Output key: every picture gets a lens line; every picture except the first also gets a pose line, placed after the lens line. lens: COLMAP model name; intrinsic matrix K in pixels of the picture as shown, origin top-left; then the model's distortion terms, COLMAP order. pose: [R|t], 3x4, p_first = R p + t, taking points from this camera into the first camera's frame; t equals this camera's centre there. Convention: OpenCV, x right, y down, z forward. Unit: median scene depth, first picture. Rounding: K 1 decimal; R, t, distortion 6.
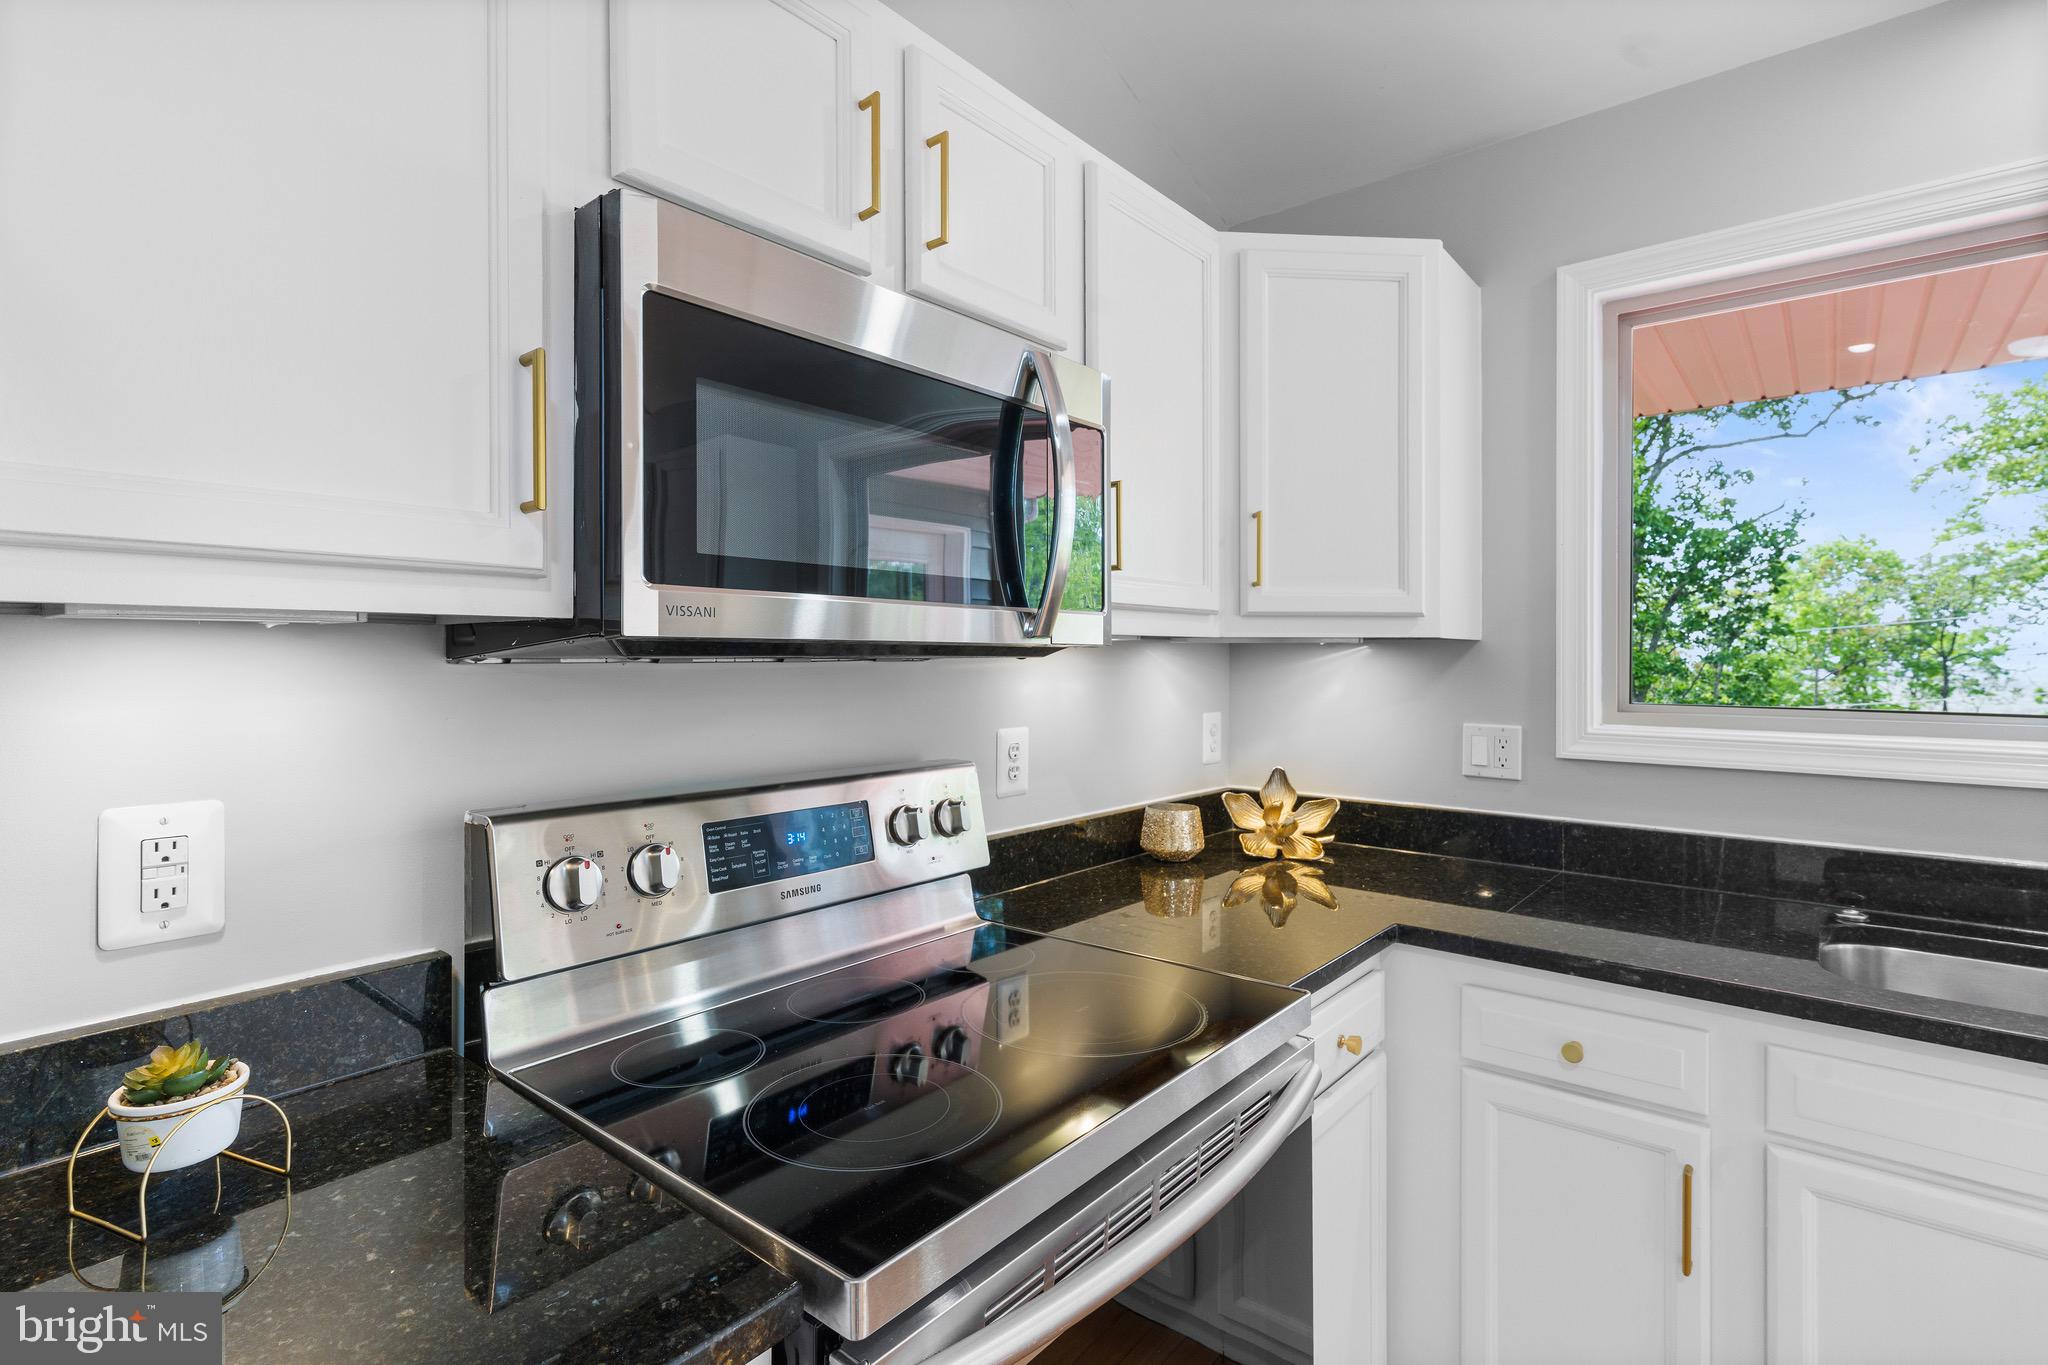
lens RADIAL K [[969.6, 0, 1018.3], [0, 969.6, 653.4], [0, 0, 1]] dist [-0.000146, -0.000391]
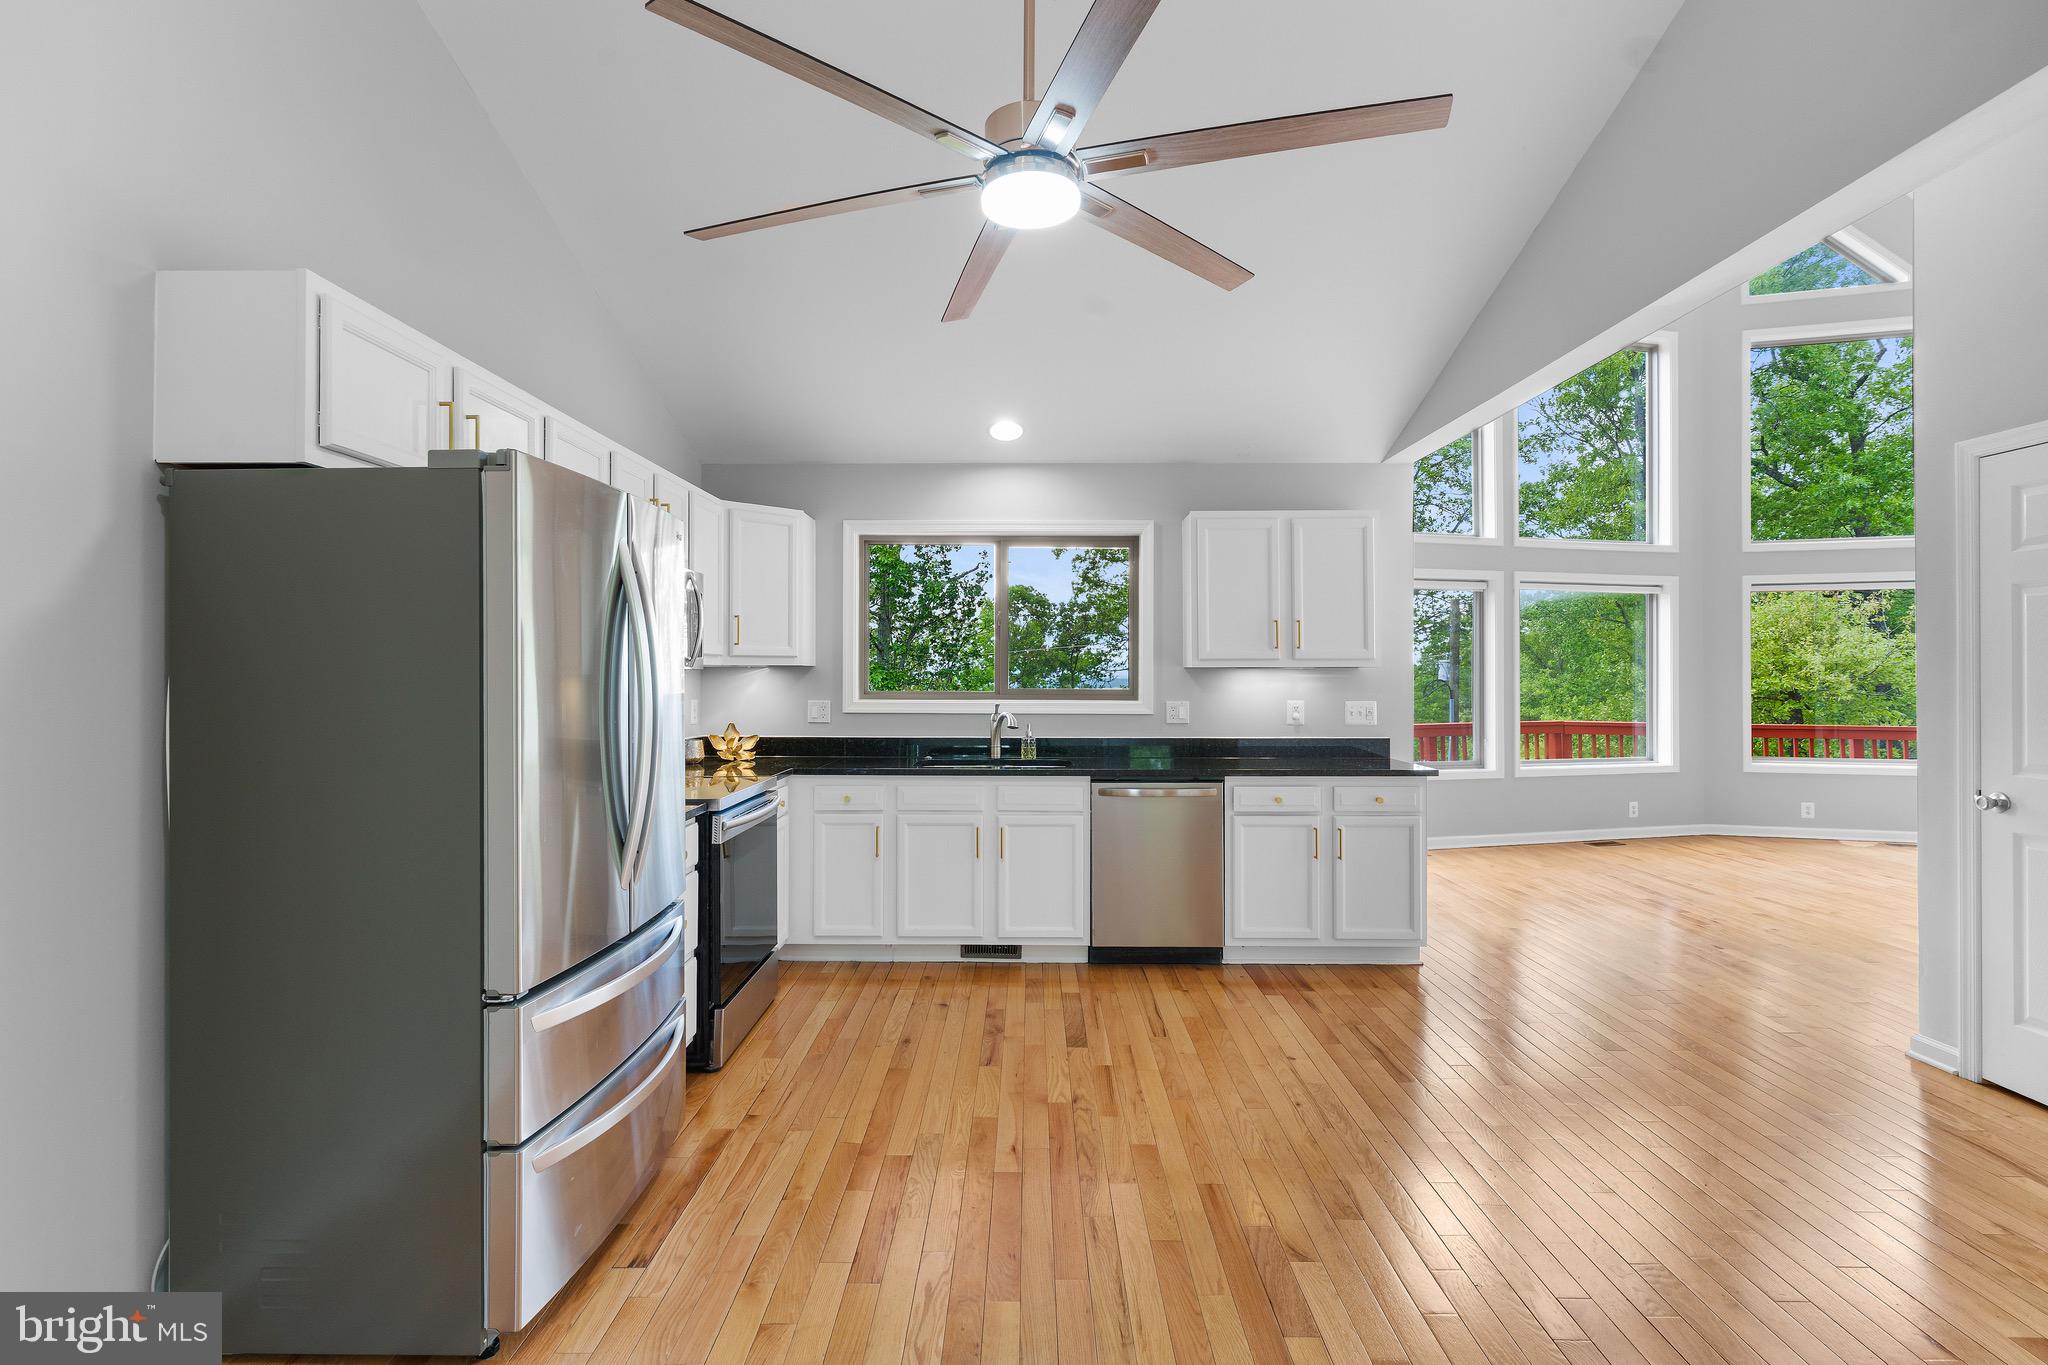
lens RADIAL K [[969.6, 0, 1018.3], [0, 969.6, 653.4], [0, 0, 1]] dist [-0.000146, -0.000391]
pose [[0.769803, 0.010746, 0.638191, -0.668134], [-0.002239, 0.999898, -0.014136, -0.011942], [-0.638278, 0.009453, 0.769748, -1.172342]]
